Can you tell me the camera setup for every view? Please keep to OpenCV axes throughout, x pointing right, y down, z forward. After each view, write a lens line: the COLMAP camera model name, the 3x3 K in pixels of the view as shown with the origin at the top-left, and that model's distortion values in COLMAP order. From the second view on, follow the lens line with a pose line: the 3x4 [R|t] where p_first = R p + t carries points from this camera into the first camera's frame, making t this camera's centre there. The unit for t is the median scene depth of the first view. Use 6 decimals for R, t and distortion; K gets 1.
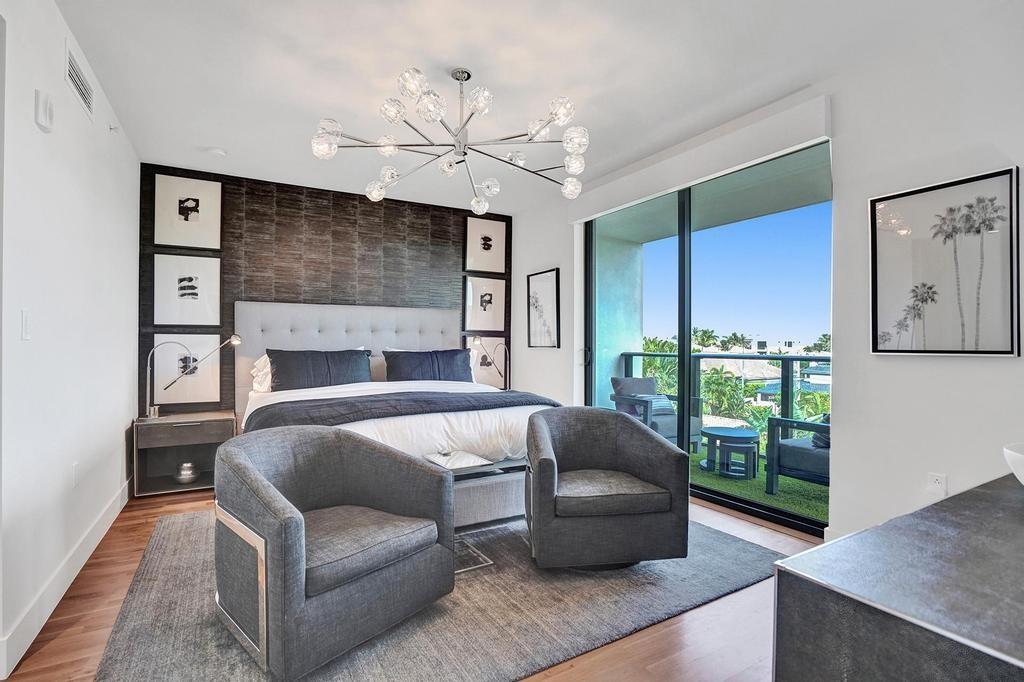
lens RADIAL K [[488.0, 0, 510.2], [0, 488.0, 344.0], [0, 0, 1]] dist [-0.061354, 0.030166]
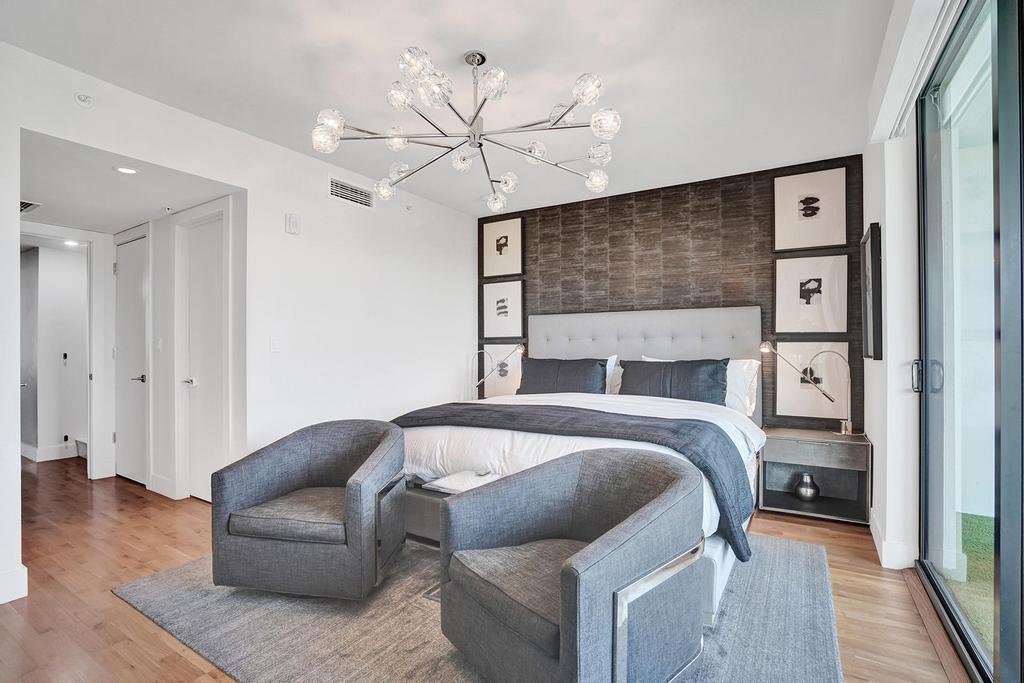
lens RADIAL K [[488.0, 0, 510.2], [0, 488.0, 344.5], [0, 0, 1]] dist [-0.061354, 0.030166]
pose [[0.474379, -0.012709, -0.880229, 0.429826], [0.001020, 0.999903, -0.013887, -0.002296], [0.880320, 0.005690, 0.474346, 0.377291]]
